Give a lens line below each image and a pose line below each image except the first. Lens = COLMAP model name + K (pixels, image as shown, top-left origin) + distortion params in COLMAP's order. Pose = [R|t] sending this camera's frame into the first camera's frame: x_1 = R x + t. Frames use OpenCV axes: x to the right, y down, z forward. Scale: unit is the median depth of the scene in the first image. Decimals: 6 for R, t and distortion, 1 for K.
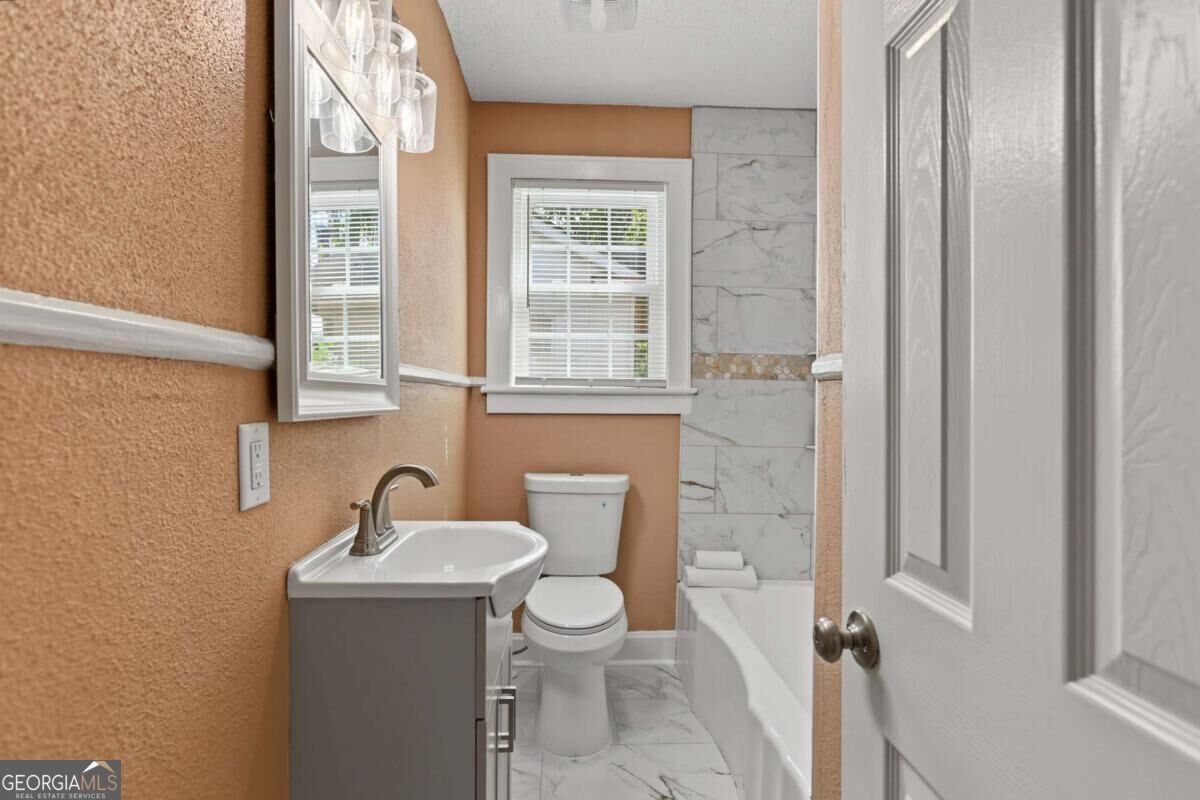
lens RADIAL K [[602.5, 0, 605.6], [0, 602.5, 405.3], [0, 0, 1]] dist [0.001000, -0.000046]
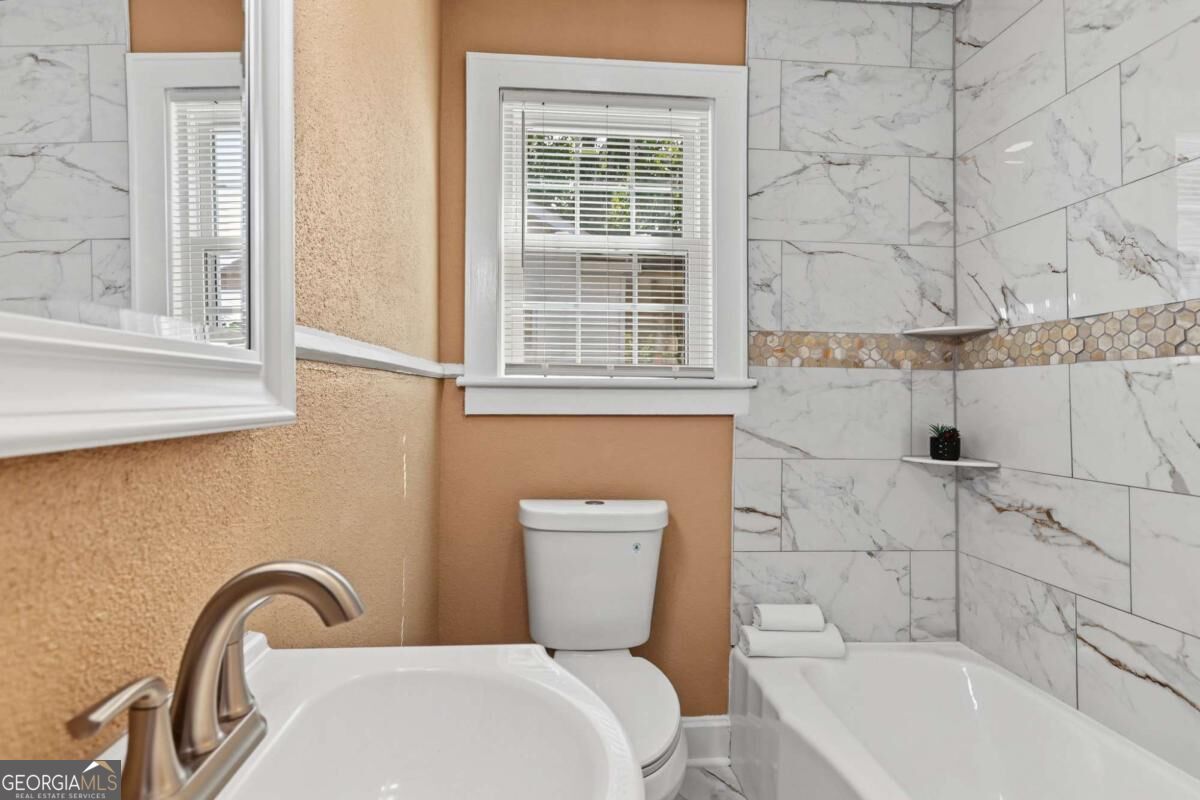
lens RADIAL K [[582.1, 0, 594.9], [0, 582.1, 391.6], [0, 0, 1]] dist [-0.005149, 0.001006]
pose [[0.999250, -0.002199, 0.038660, -0.069622], [0.002815, 0.999870, -0.015889, -0.002700], [-0.038620, 0.015986, 0.999126, 0.305875]]
